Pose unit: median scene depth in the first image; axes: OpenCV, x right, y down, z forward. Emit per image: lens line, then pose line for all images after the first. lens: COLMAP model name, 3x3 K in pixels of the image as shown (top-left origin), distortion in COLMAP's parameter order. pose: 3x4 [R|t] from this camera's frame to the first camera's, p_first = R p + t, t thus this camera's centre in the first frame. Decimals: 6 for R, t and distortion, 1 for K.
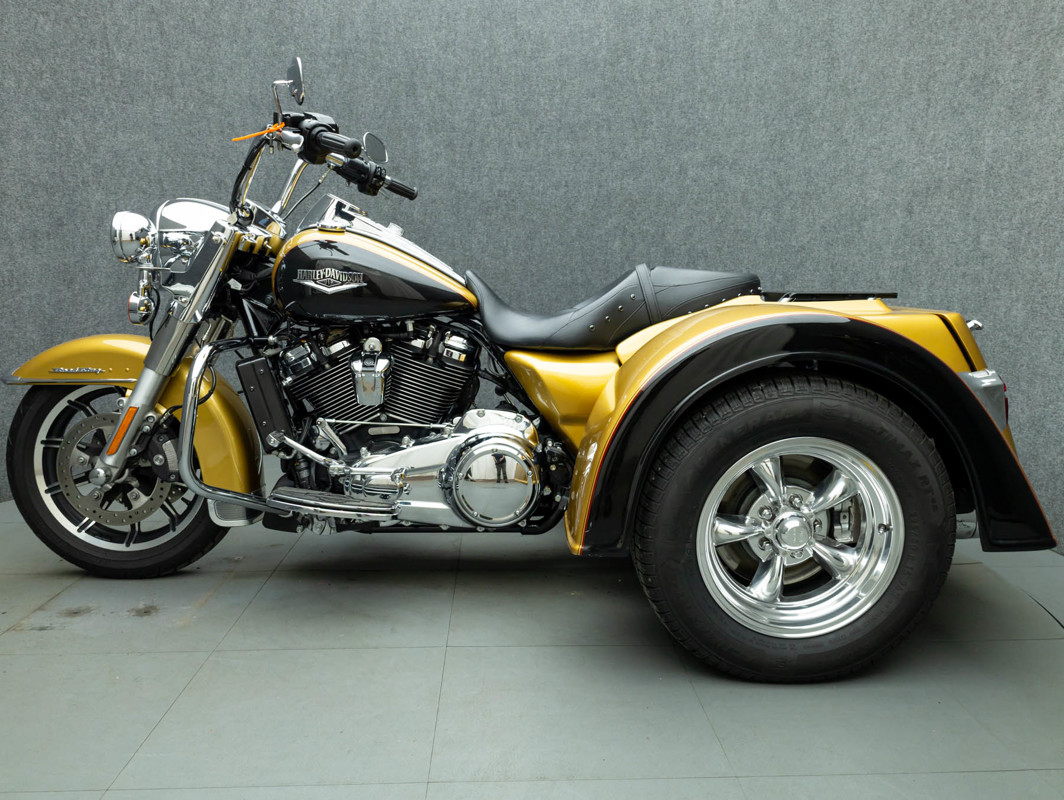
lens RADIAL K [[813.5, 0, 539.5], [0, 813.5, 405.4], [0, 0, 1]] dist [-0.007049, -0.004472]
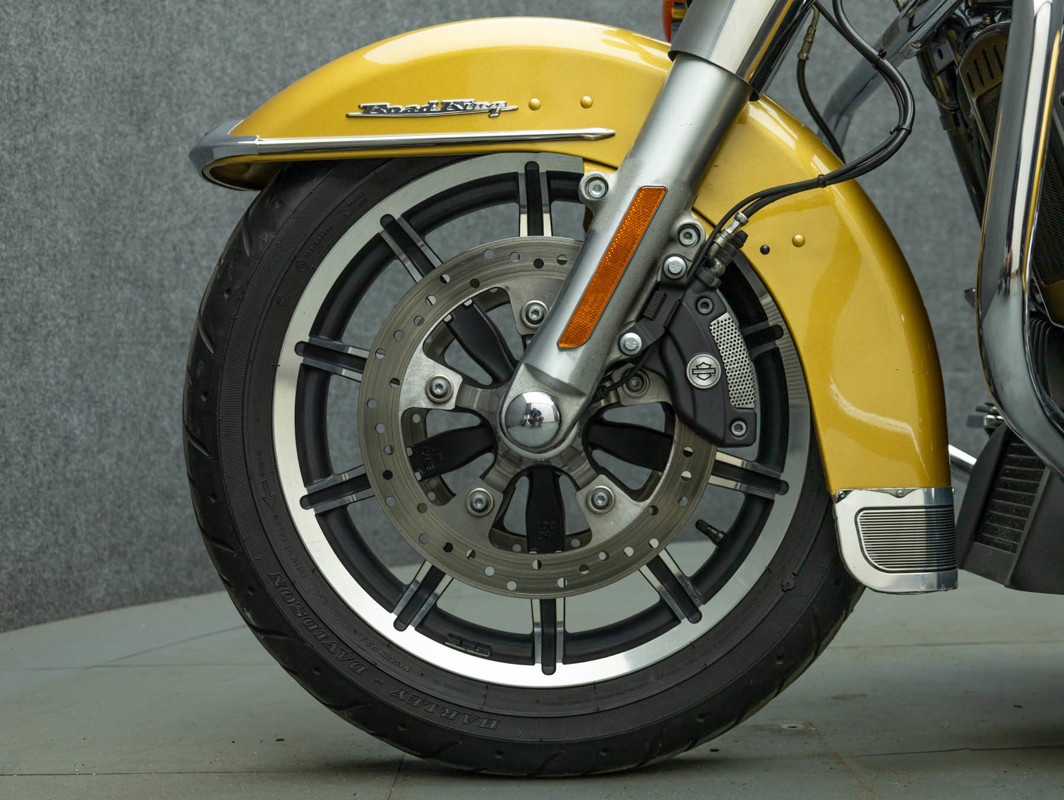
lens RADIAL K [[1371.8, 0, 574.3], [0, 1371.8, 429.5], [0, 0, 1]] dist [-0.023216, 0.000000]
pose [[0.998667, -0.034224, -0.038634, -0.474099], [0.029549, 0.992847, -0.115681, 0.141618], [0.042317, 0.114386, 0.992535, 0.455241]]
